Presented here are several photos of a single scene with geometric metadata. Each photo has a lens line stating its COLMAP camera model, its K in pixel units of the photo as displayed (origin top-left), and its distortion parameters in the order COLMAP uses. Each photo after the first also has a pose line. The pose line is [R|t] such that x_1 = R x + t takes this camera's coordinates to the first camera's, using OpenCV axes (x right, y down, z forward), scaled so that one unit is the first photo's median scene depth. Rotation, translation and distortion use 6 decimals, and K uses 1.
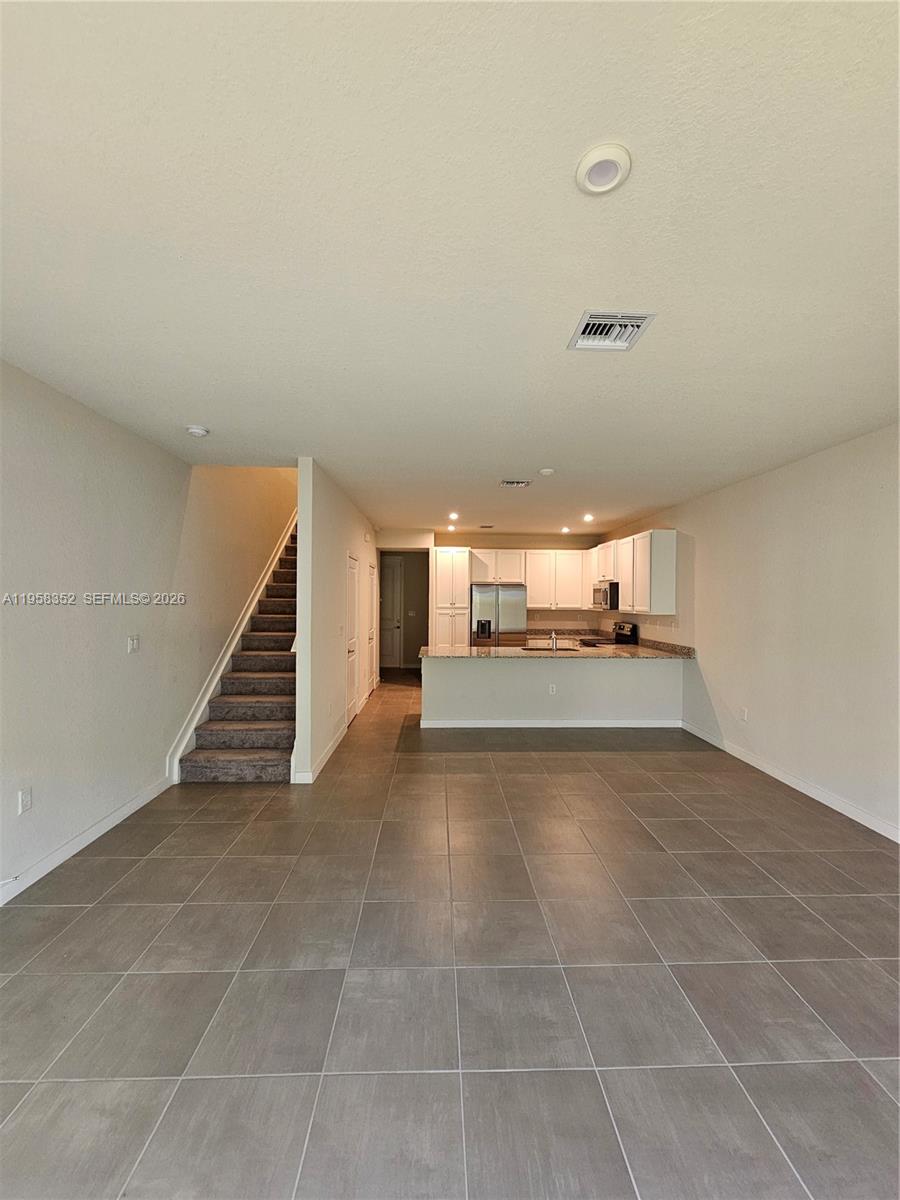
lens RADIAL K [[488.4, 0, 456.1], [0, 488.4, 601.2], [0, 0, 1]] dist [-0.001136, 0.000188]
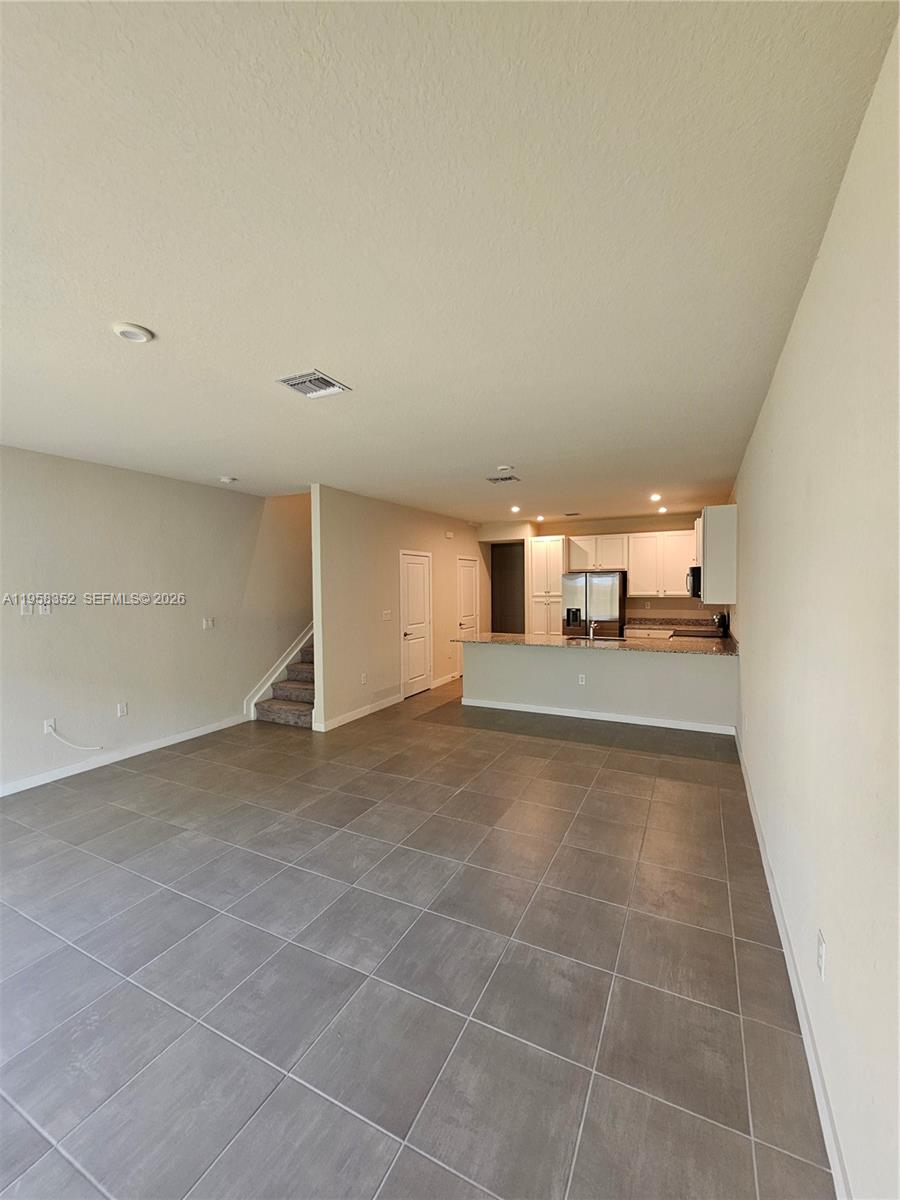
lens RADIAL K [[488.4, 0, 449.1], [0, 488.4, 593.6], [0, 0, 1]] dist [-0.001136, 0.000188]
pose [[0.873042, -0.009846, -0.487546, 0.543546], [0.015002, 0.999865, 0.006673, -0.002759], [0.487414, -0.013140, 0.873072, 0.018237]]
